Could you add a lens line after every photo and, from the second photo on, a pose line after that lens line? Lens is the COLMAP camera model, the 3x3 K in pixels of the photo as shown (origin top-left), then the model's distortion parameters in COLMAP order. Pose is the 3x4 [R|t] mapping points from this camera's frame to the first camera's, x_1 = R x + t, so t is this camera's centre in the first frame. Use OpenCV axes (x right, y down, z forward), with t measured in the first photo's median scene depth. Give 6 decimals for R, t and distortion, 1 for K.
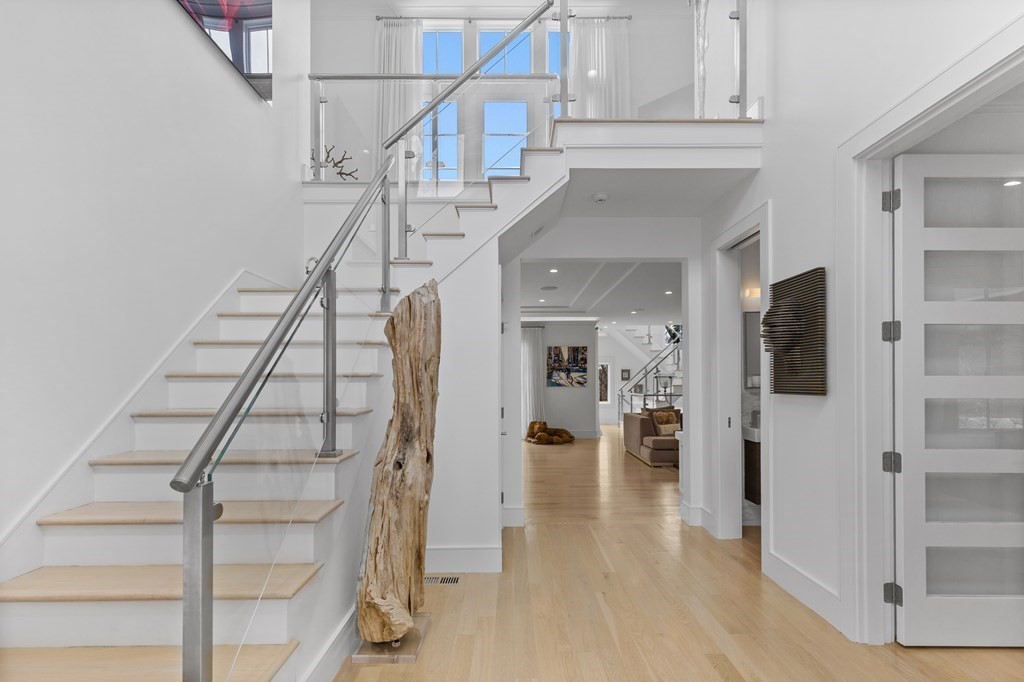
lens RADIAL K [[467.9, 0, 506.0], [0, 467.9, 373.7], [0, 0, 1]] dist [0.000176, -0.000004]
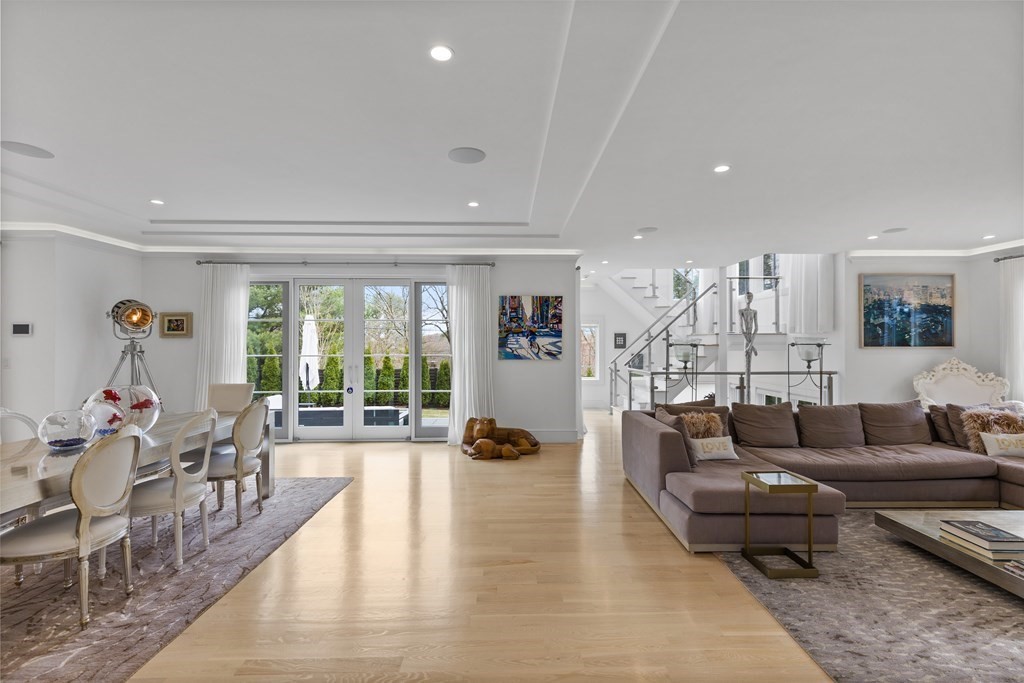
lens RADIAL K [[467.9, 0, 515.6], [0, 467.9, 340.4], [0, 0, 1]] dist [0.000176, -0.000004]
pose [[0.999114, 0.003372, 0.041945, 0.084066], [-0.003554, 0.999985, 0.004260, -0.001226], [-0.041930, -0.004406, 0.999111, 0.373404]]
